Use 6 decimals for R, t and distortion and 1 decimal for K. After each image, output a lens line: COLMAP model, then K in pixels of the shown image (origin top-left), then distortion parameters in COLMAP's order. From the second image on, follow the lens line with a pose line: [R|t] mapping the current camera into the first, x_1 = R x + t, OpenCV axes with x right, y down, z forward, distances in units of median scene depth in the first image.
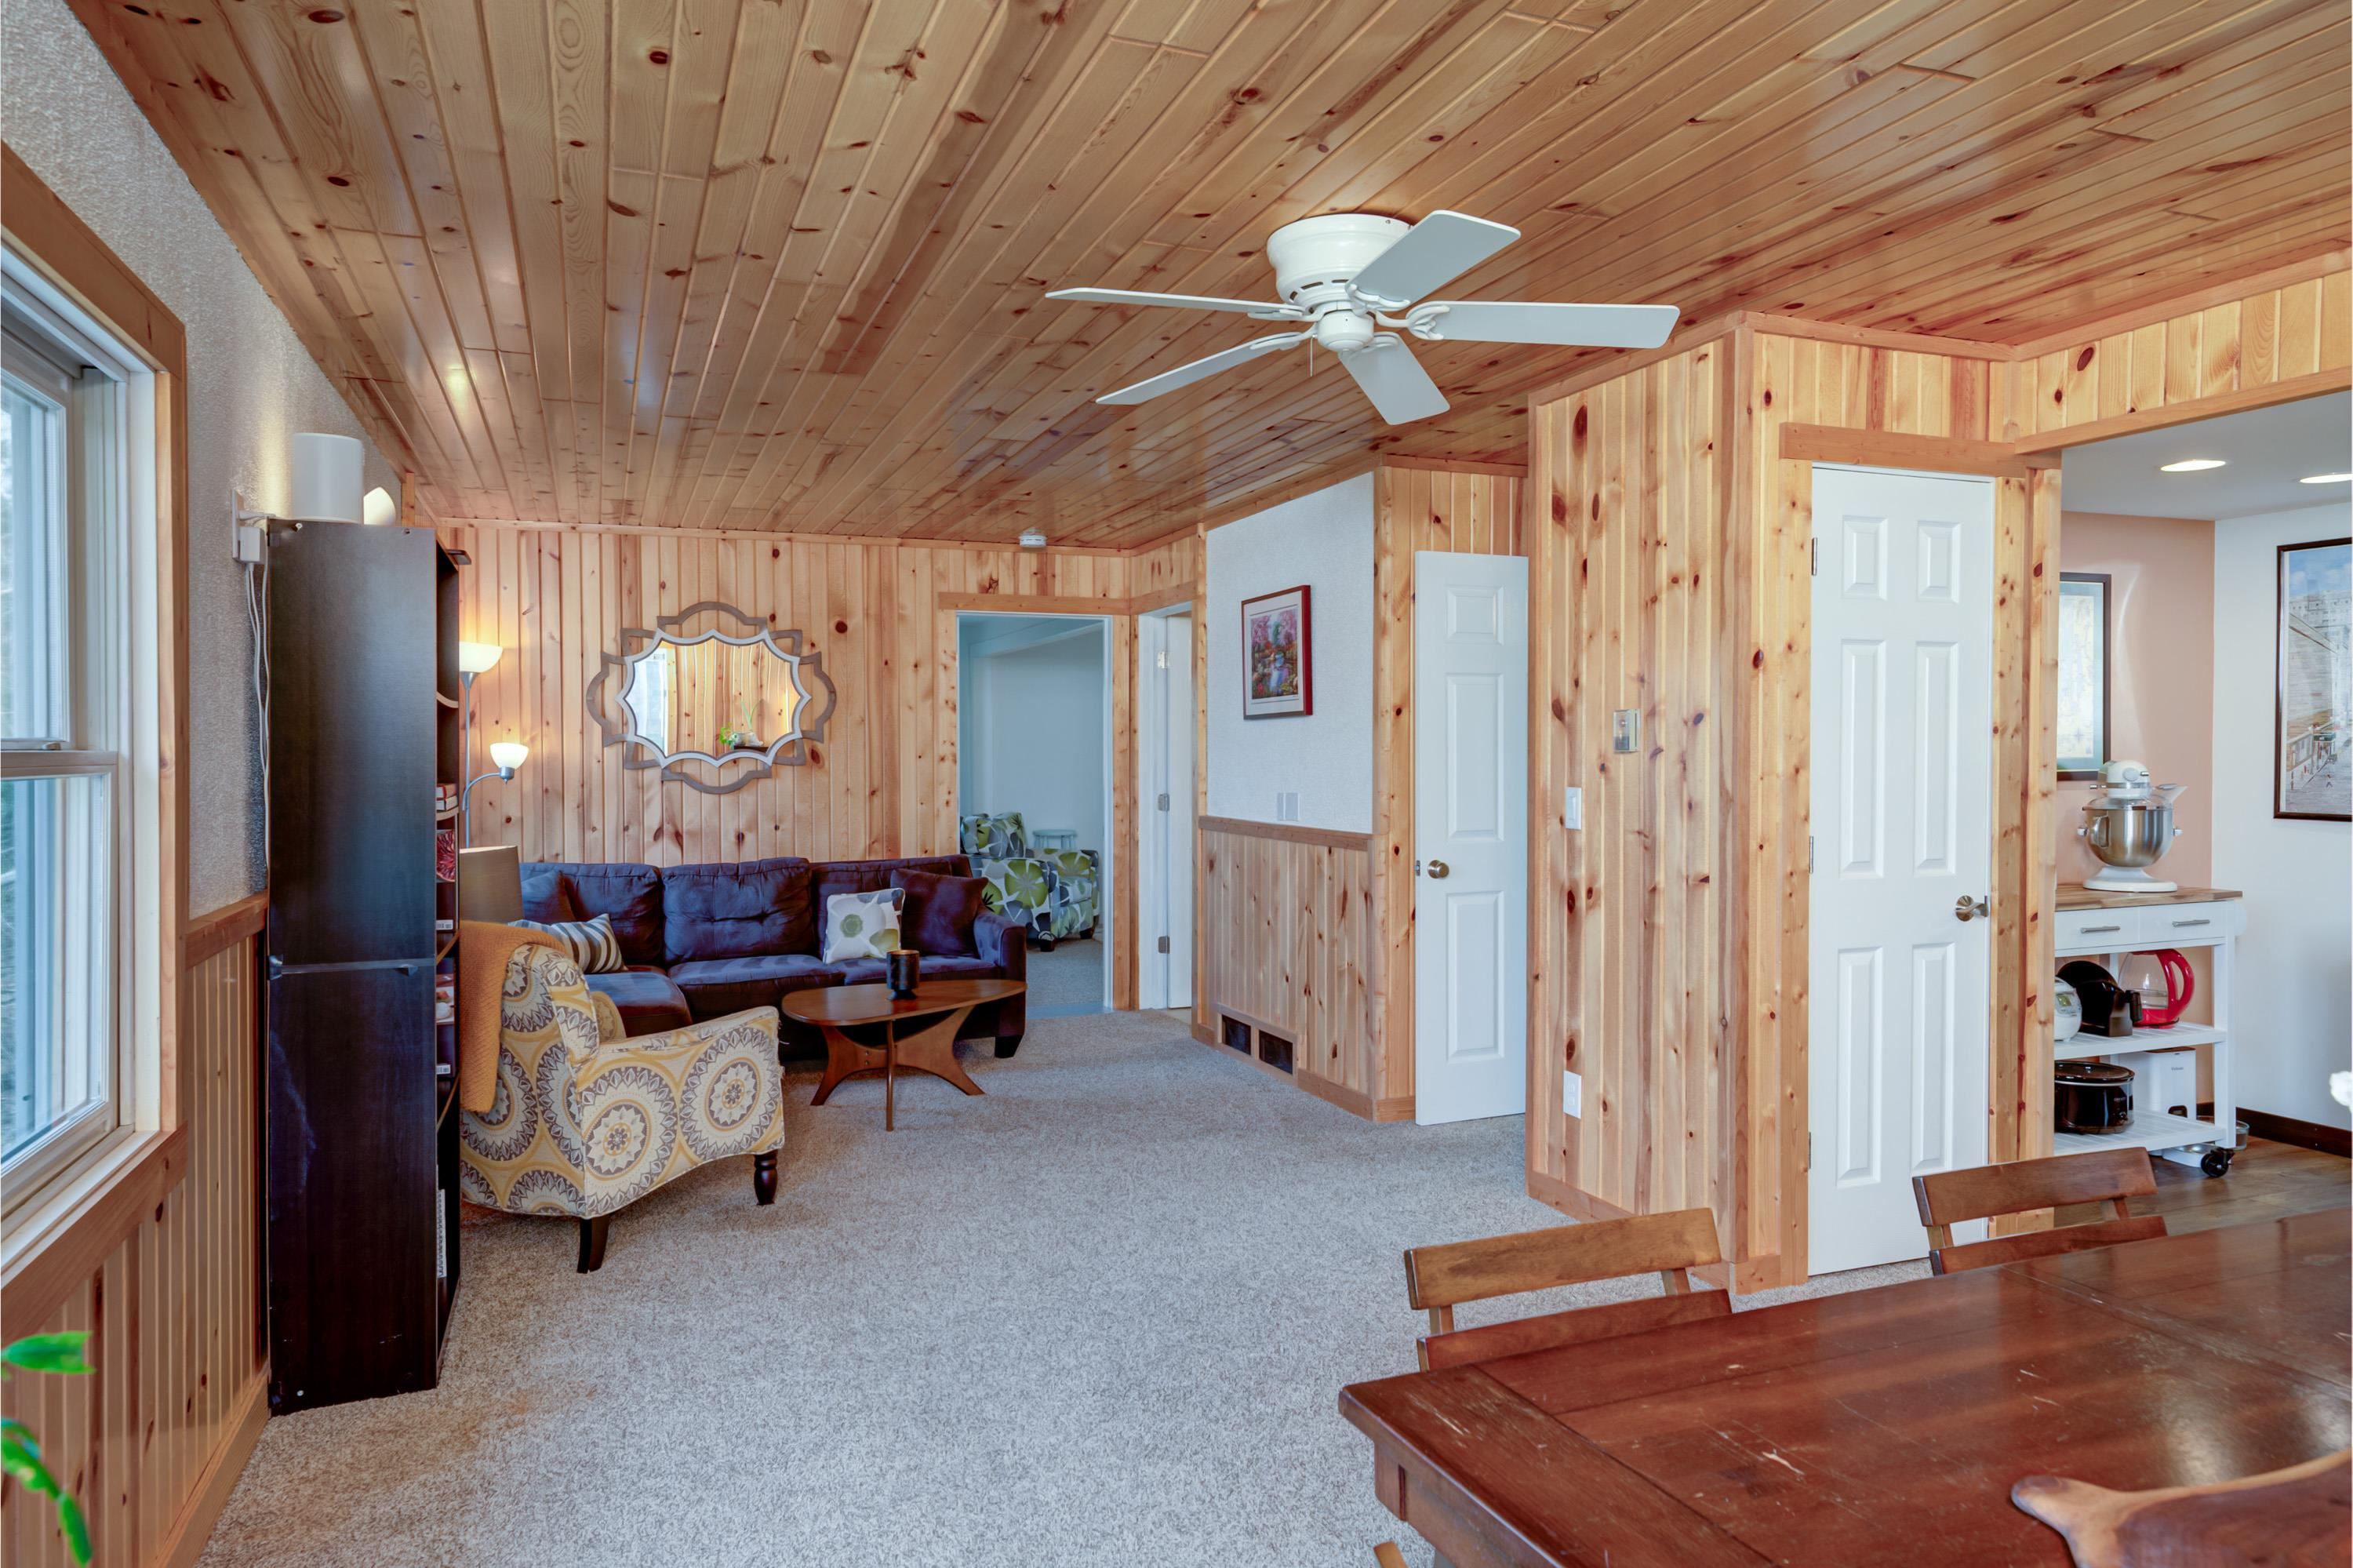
lens RADIAL K [[1458.0, 0, 1178.5], [0, 1458.0, 774.4], [0, 0, 1]] dist [0.012873, -0.000015]
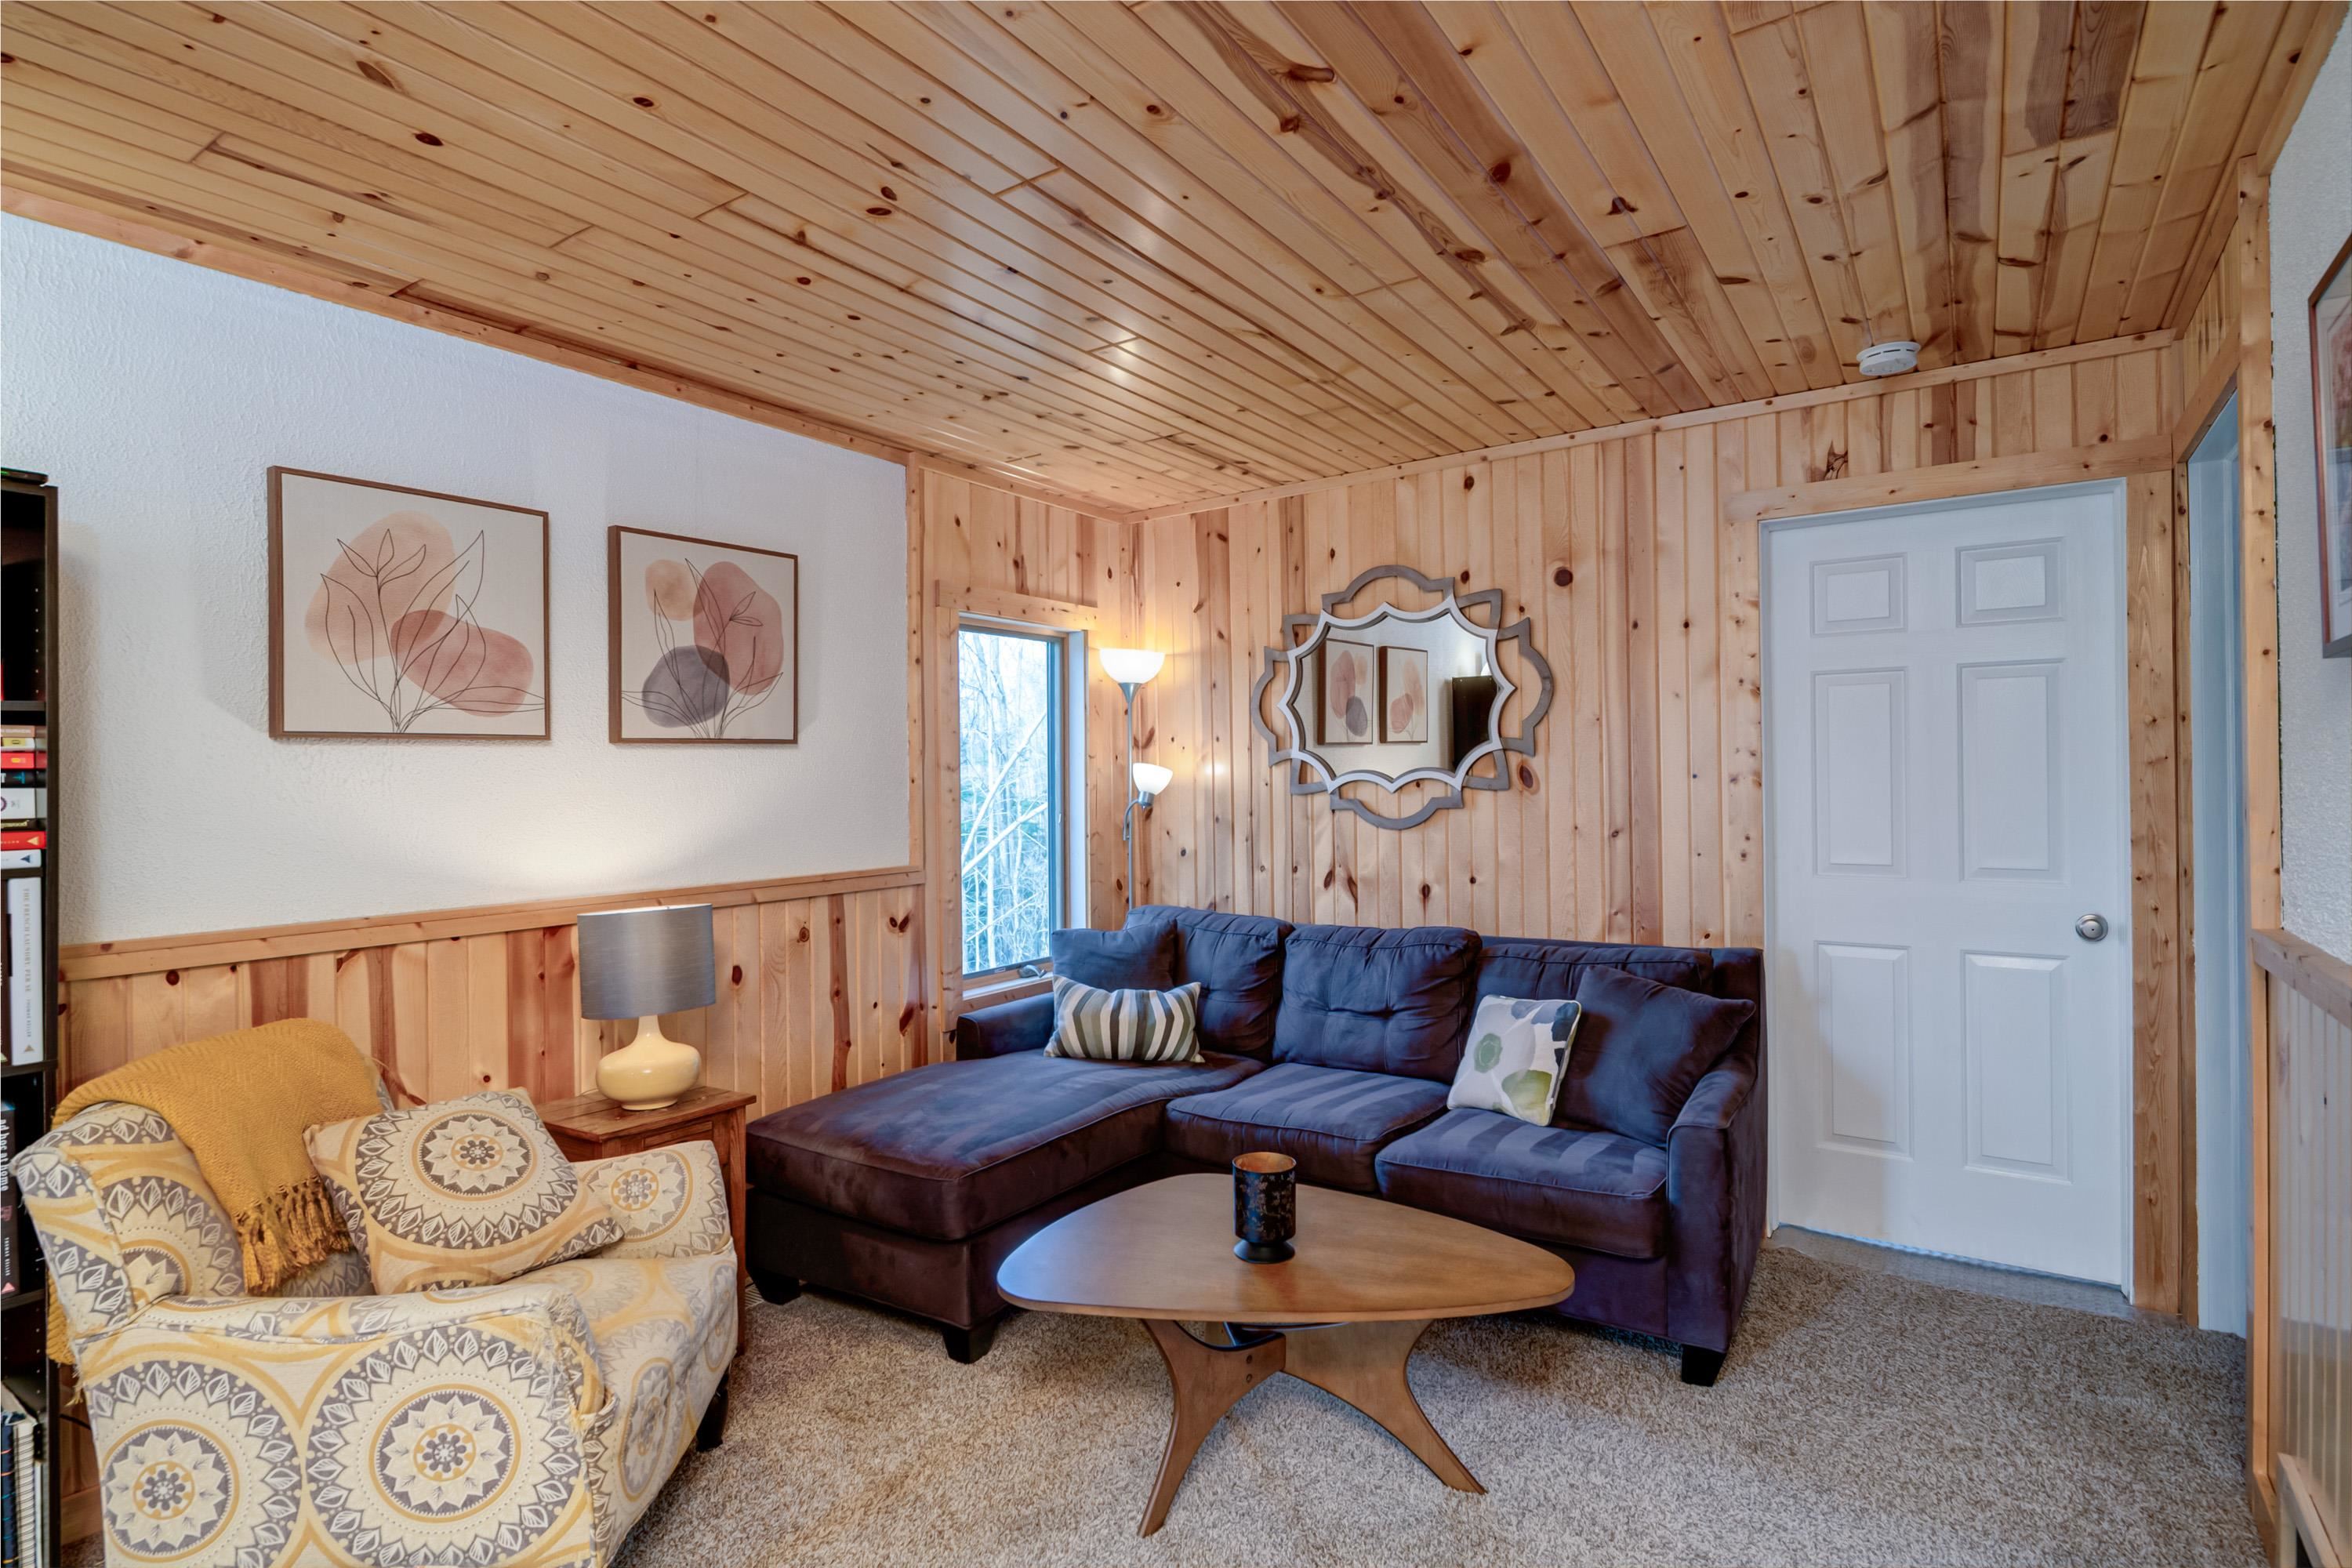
lens RADIAL K [[1160.2, 0, 1190.5], [0, 1160.2, 778.2], [0, 0, 1]] dist [-0.000166, -0.001028]
pose [[0.564201, -0.004565, -0.825625, 0.105771], [-0.003335, 0.999964, -0.007808, -0.007331], [0.825631, 0.007159, 0.564165, 0.604531]]
